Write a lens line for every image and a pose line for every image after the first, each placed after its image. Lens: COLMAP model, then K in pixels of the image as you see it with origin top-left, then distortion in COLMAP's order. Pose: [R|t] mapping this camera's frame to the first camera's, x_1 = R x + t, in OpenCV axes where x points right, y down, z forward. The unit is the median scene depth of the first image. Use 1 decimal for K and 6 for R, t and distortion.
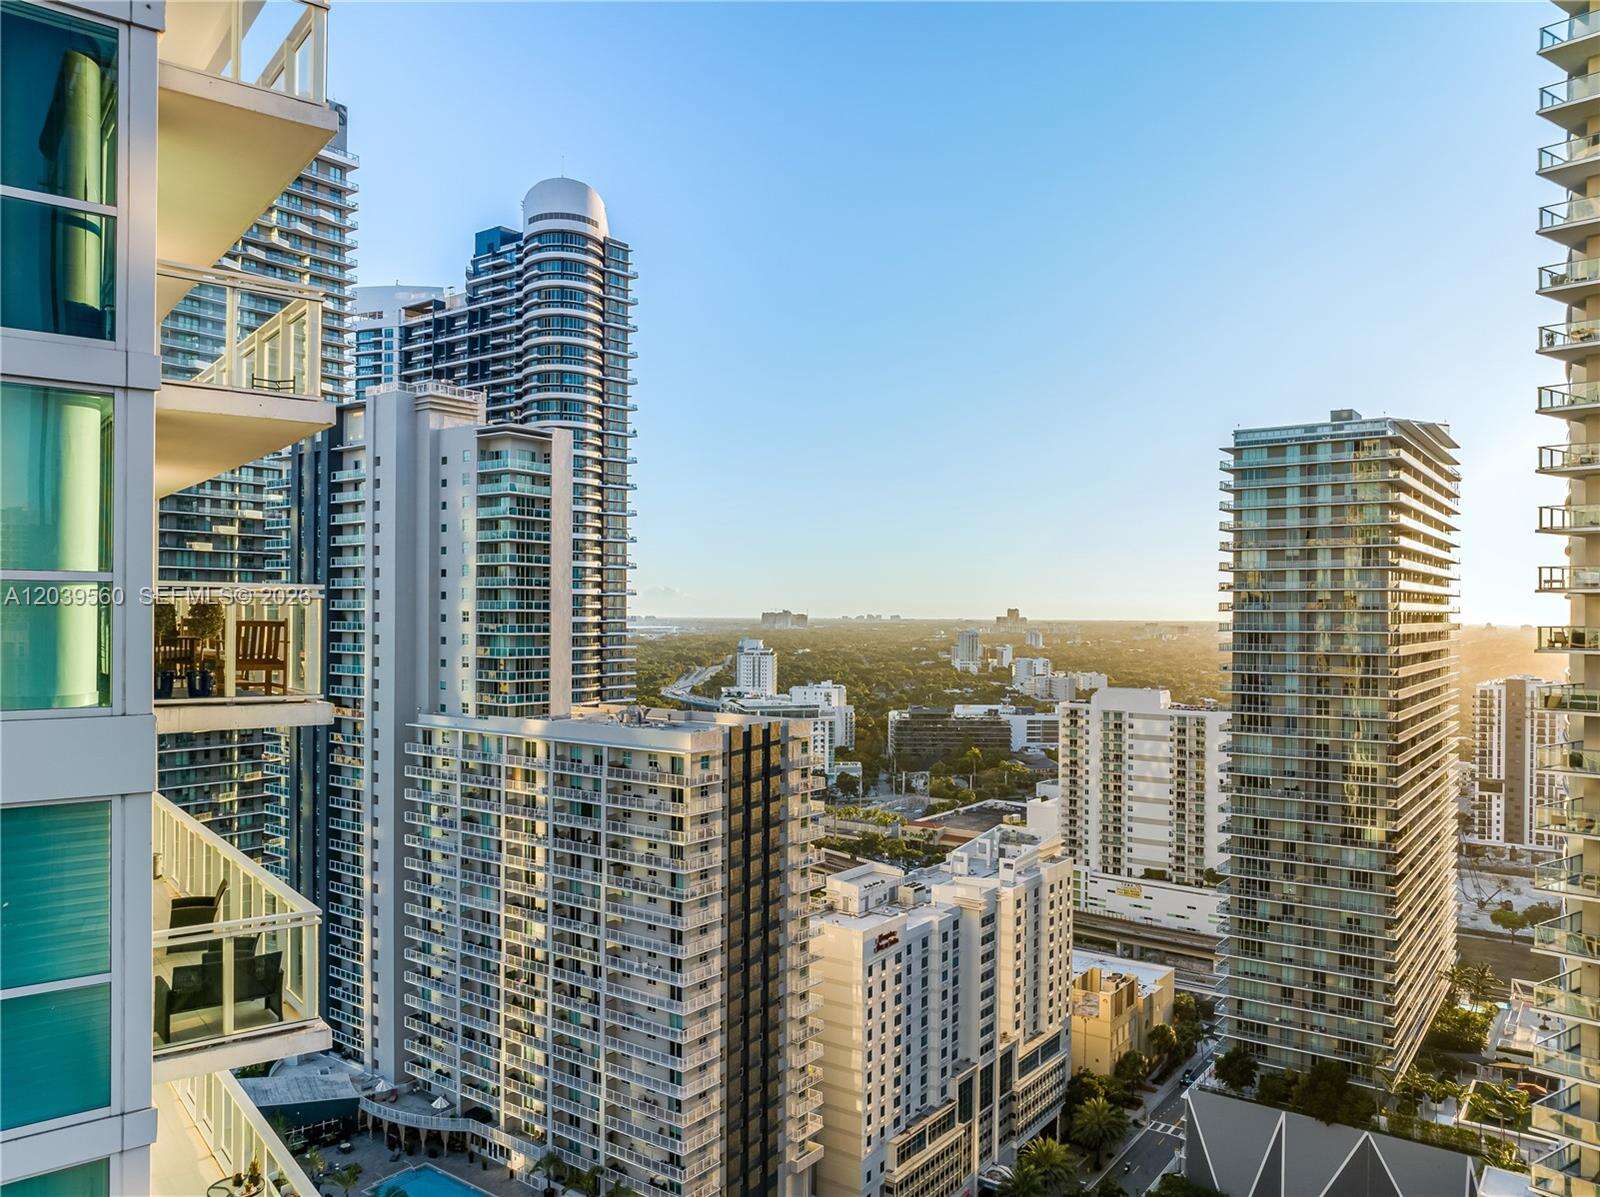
lens RADIAL K [[1173.6, 0, 800.1], [0, 1173.6, 618.5], [0, 0, 1]] dist [-0.070880, -0.001139]
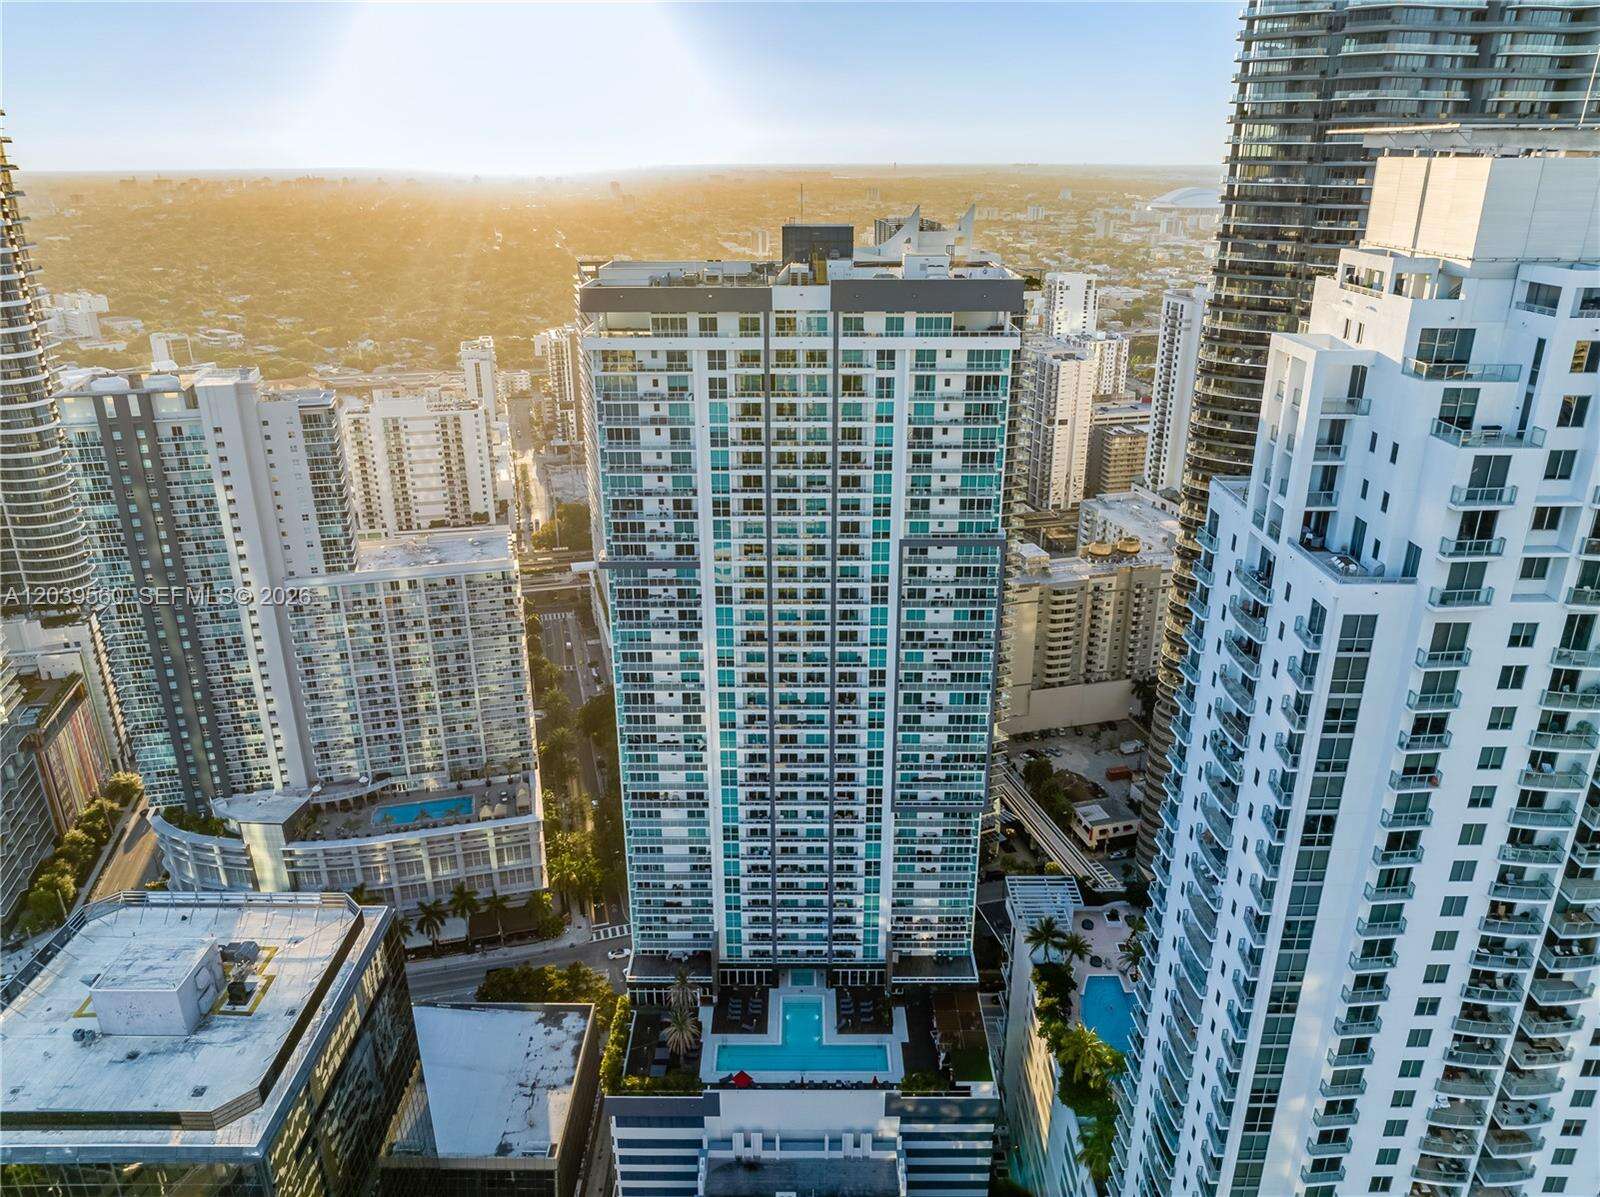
lens RADIAL K [[1117.2, 0, 800.0], [0, 1117.2, 598.5], [0, 0, 1]] dist [-0.009914, -0.007341]
pose [[0.623772, -0.292509, 0.724809, -0.471932], [0.006118, 0.929131, 0.369701, -0.217162], [-0.781583, -0.226174, 0.581355, -0.219604]]
